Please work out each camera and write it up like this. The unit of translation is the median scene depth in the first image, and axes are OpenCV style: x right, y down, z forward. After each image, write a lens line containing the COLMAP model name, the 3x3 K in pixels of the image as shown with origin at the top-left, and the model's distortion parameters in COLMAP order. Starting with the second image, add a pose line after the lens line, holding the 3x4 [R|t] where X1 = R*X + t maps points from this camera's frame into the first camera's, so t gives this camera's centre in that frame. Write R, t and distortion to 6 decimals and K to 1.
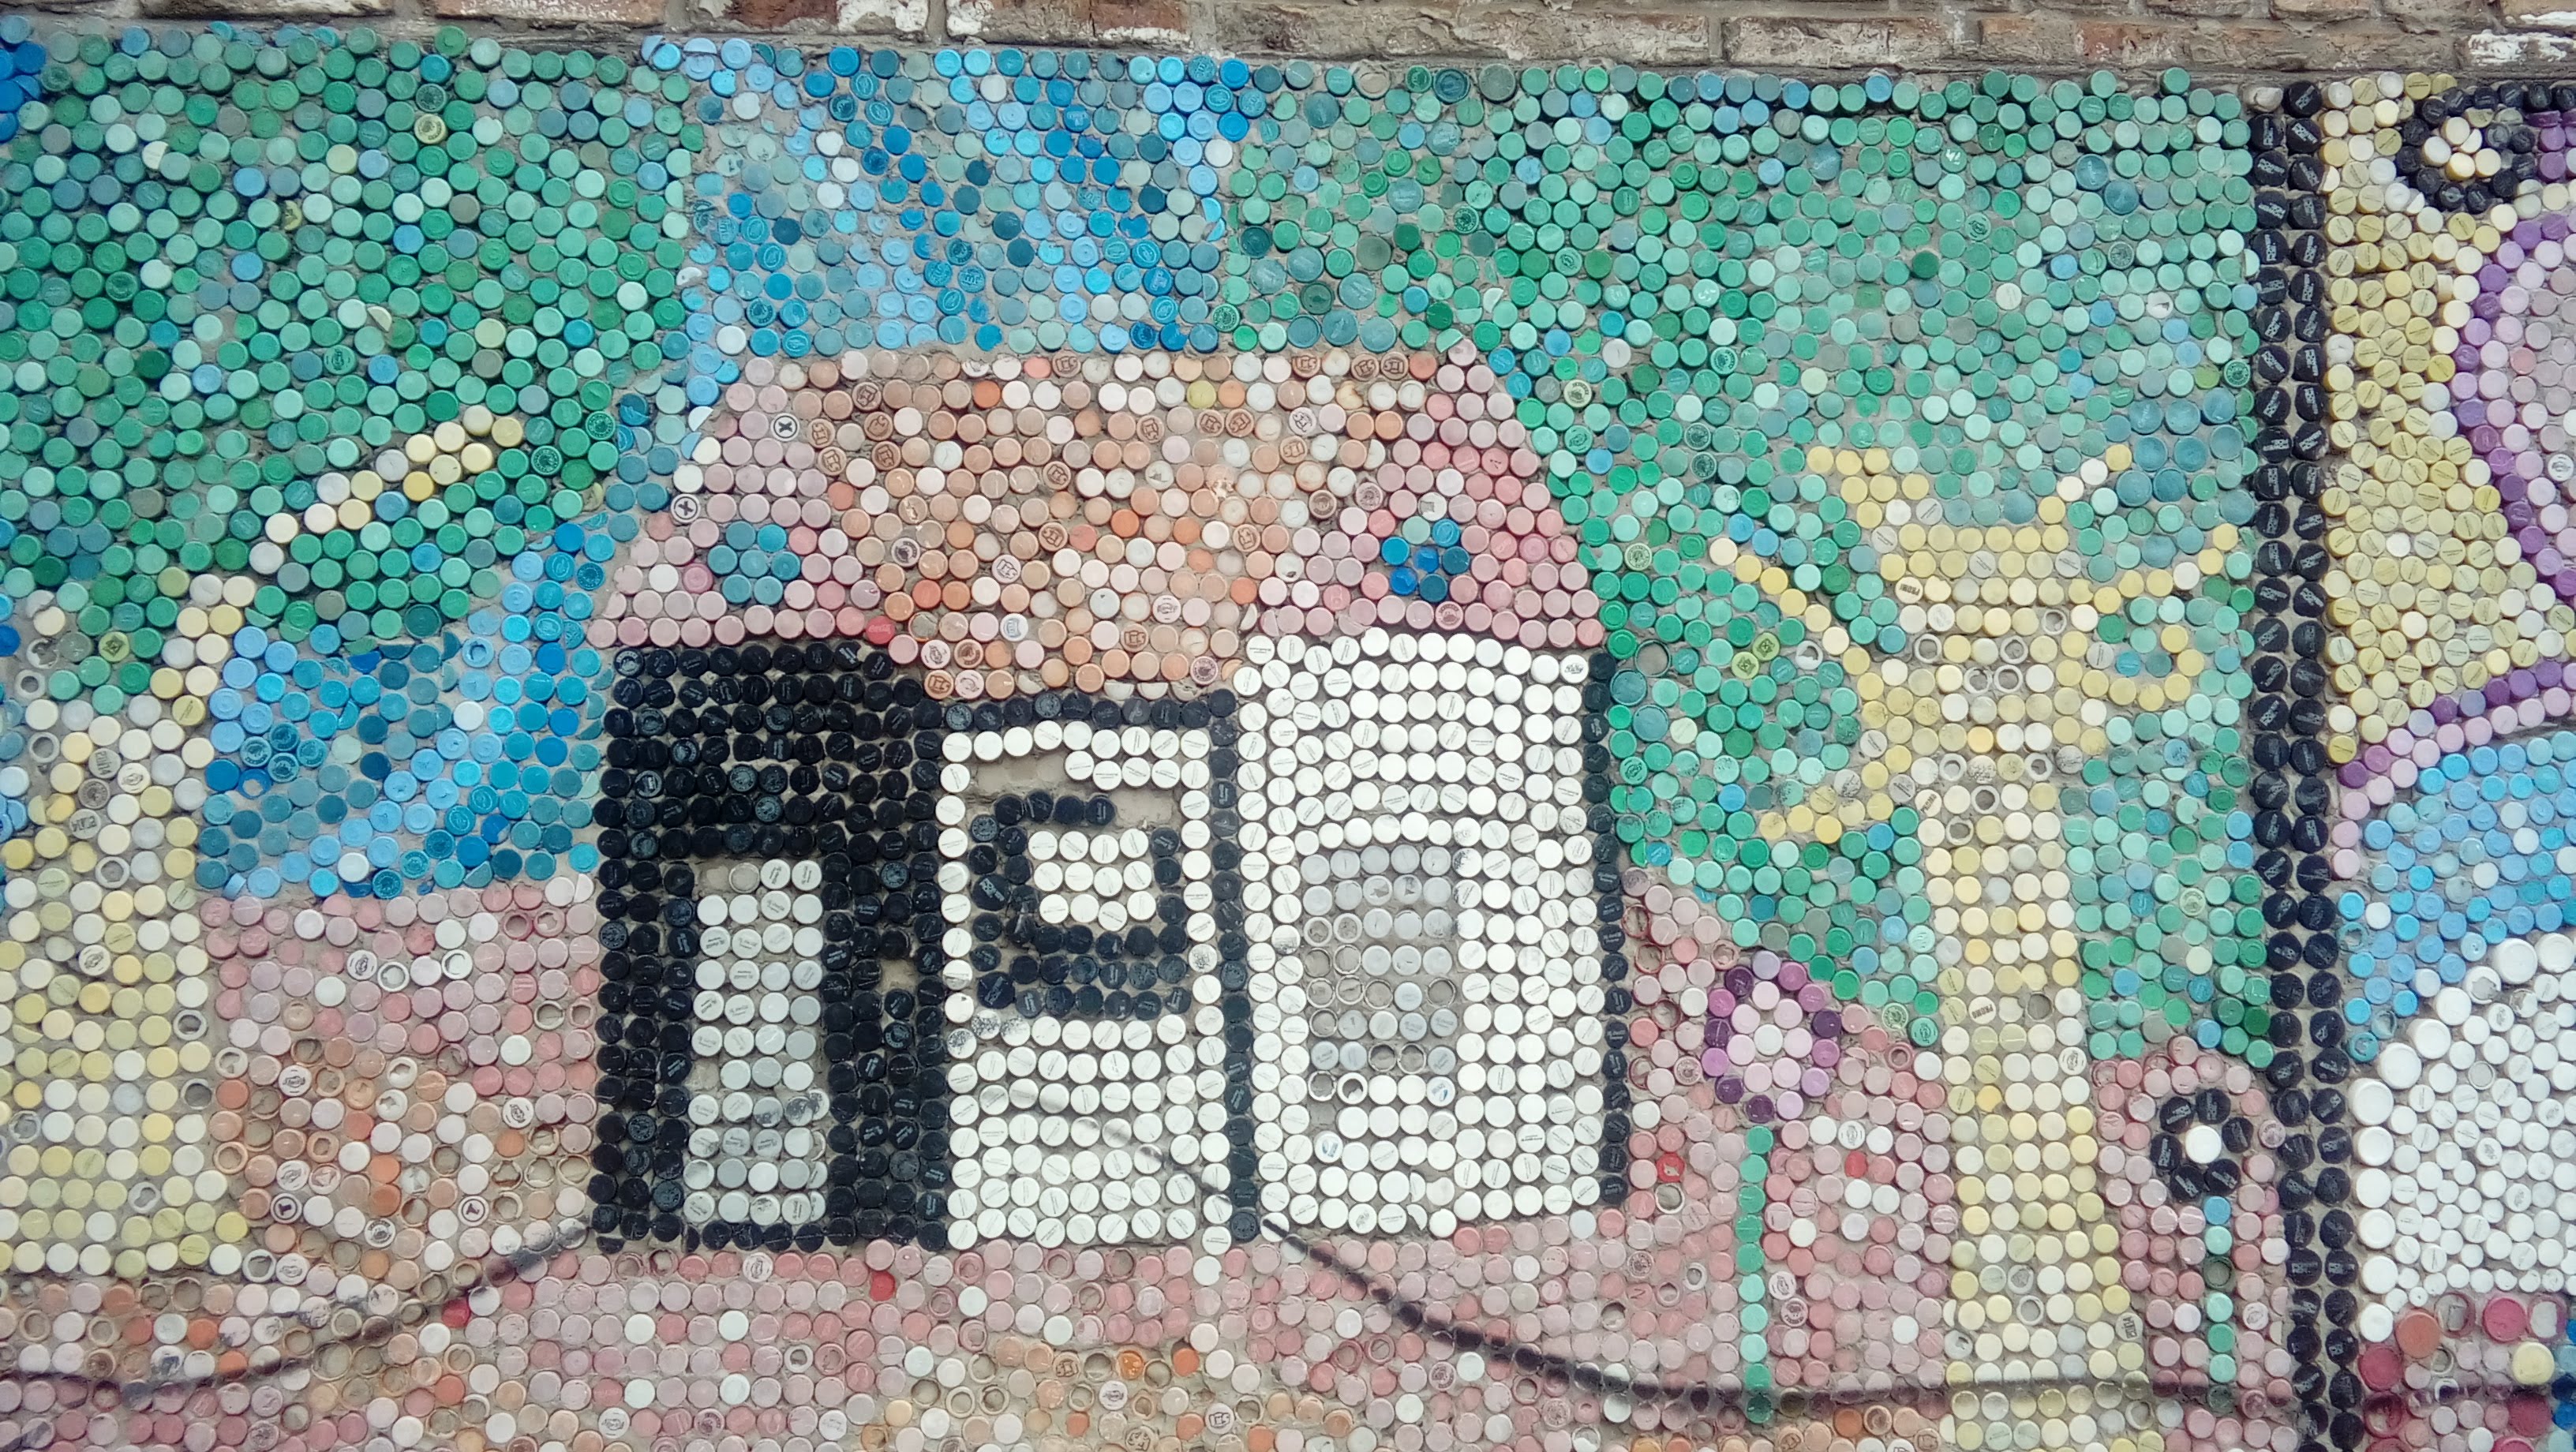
lens RADIAL K [[2006.5, 0, 1289.0], [0, 2006.5, 723.2], [0, 0, 1]] dist [0.004842, -0.007111]
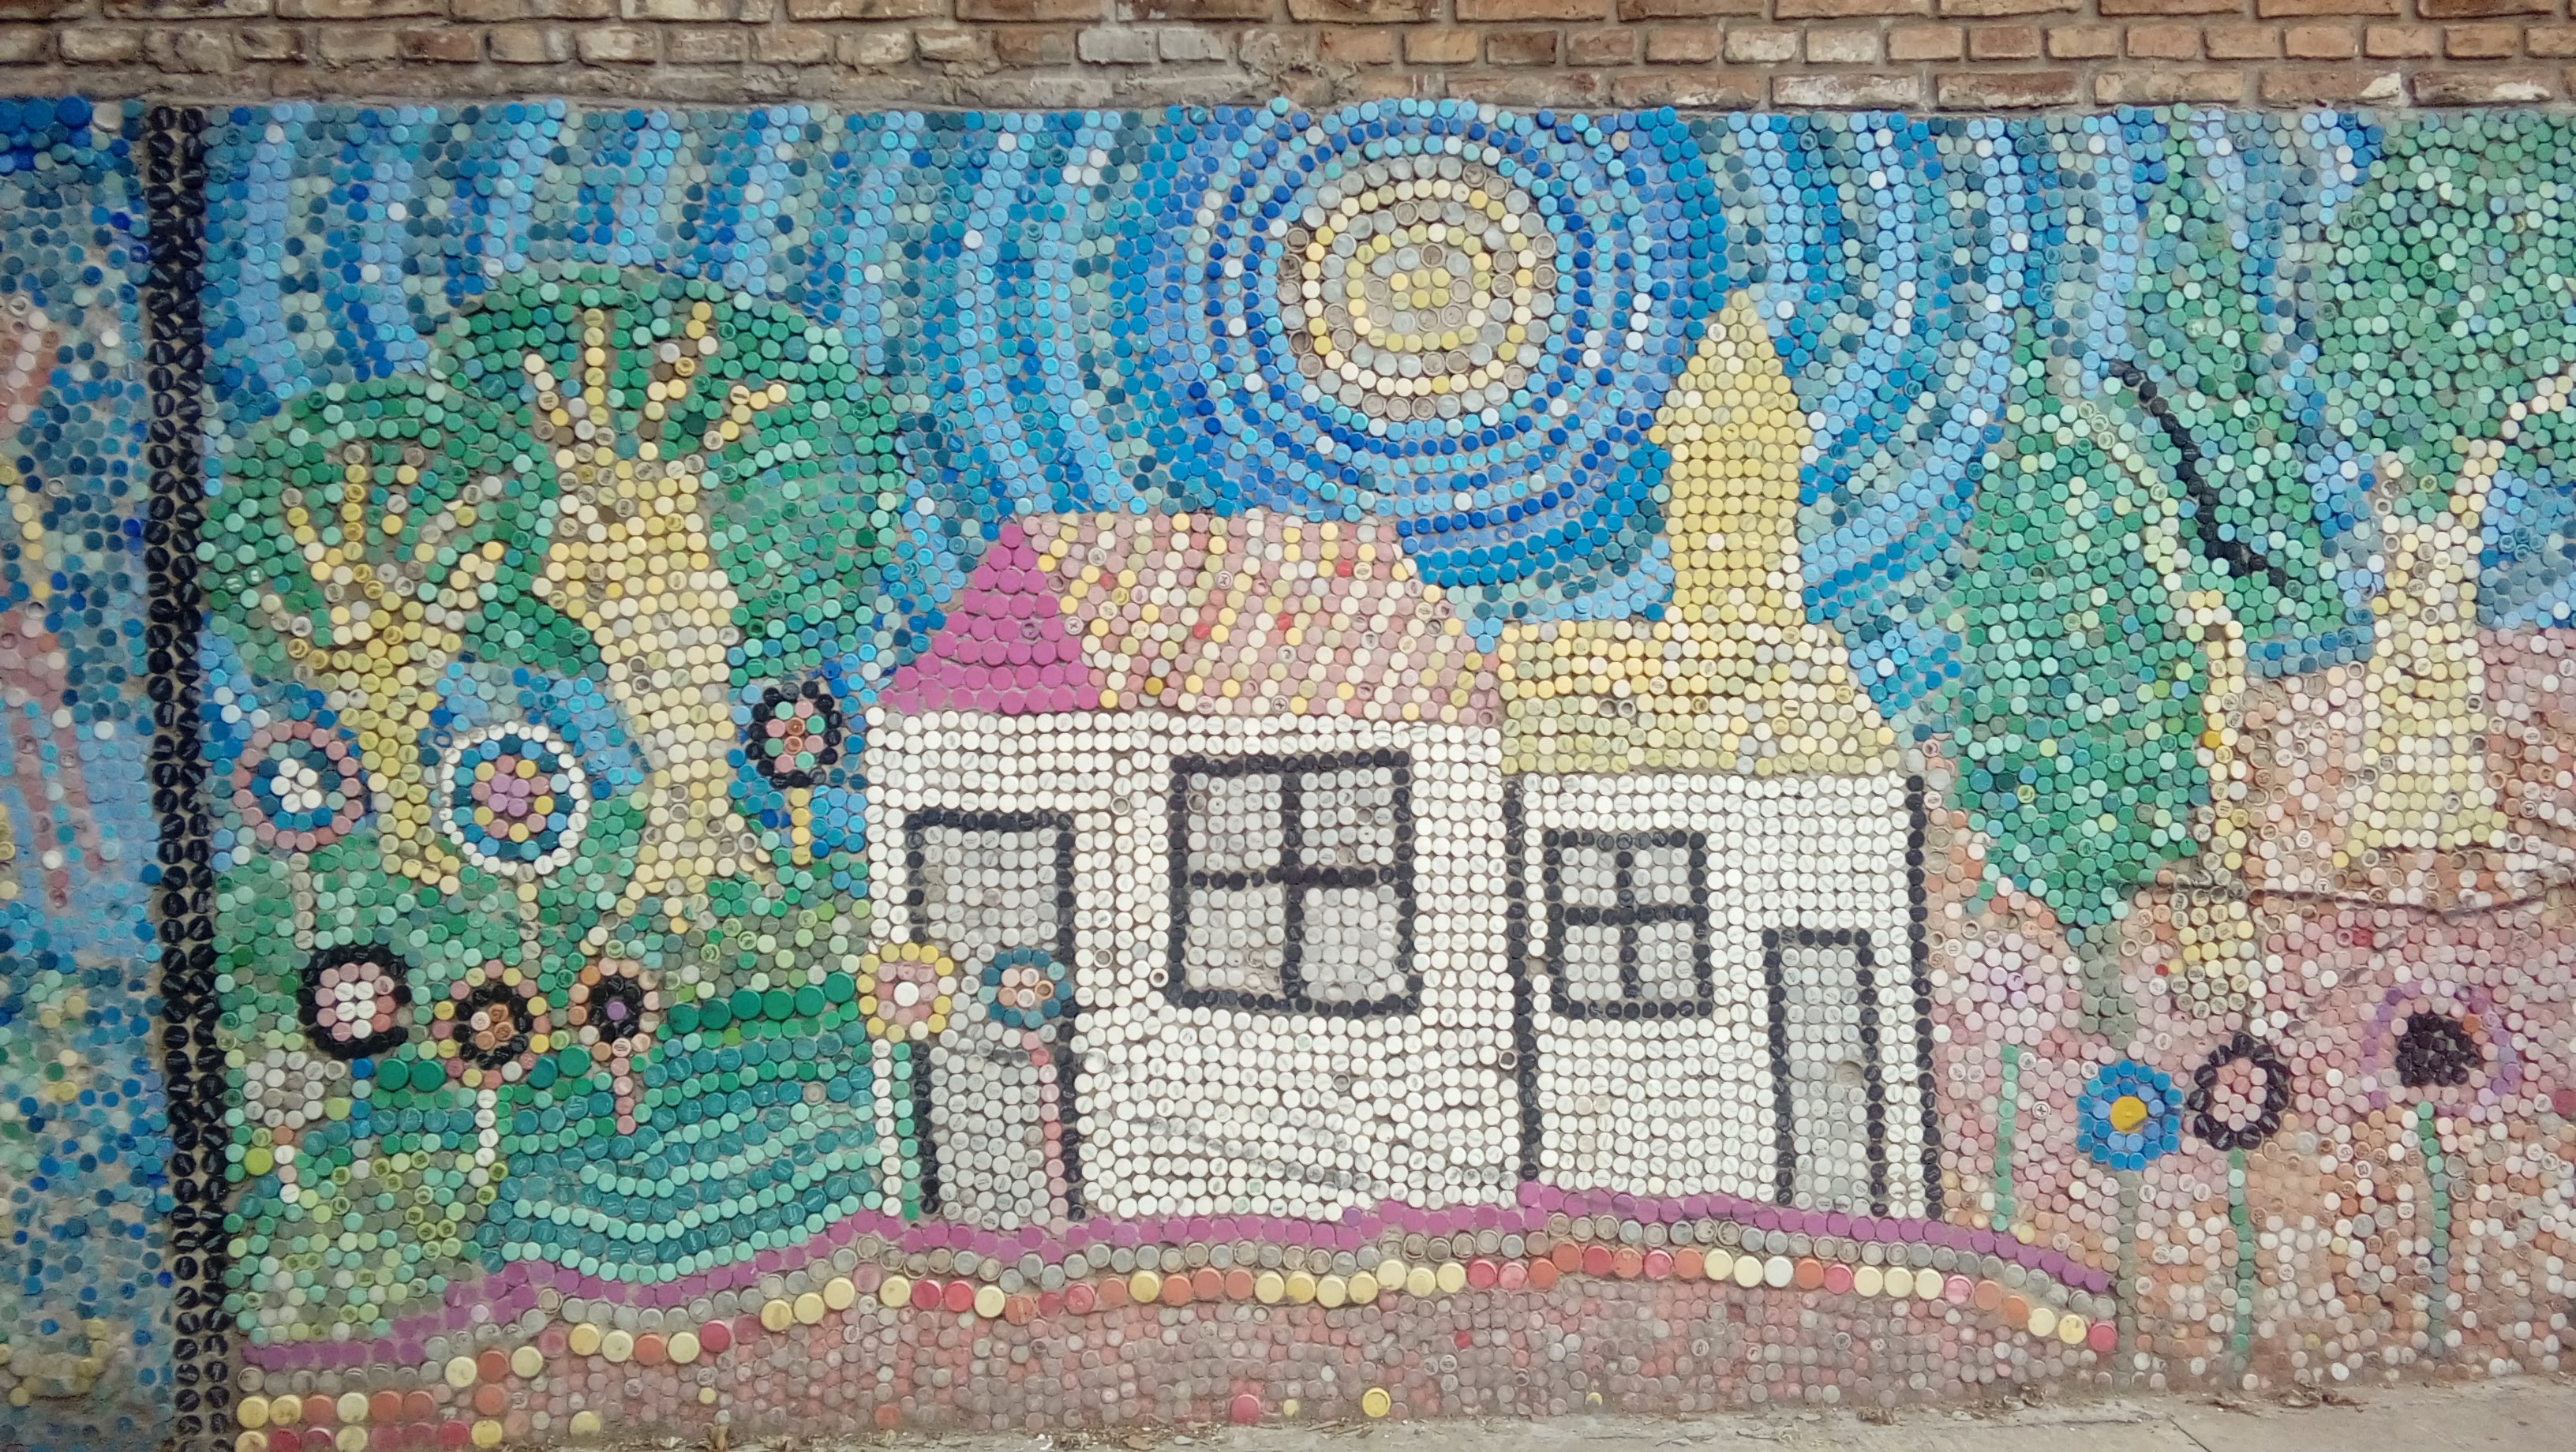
lens RADIAL K [[2006.5, 0, 1287.1], [0, 2006.5, 727.6], [0, 0, 1]] dist [0.004842, -0.007111]
pose [[0.999453, -0.020238, -0.026165, -1.510264], [0.021546, 0.998481, 0.050711, 0.061125], [0.025099, -0.051247, 0.998371, -0.737115]]
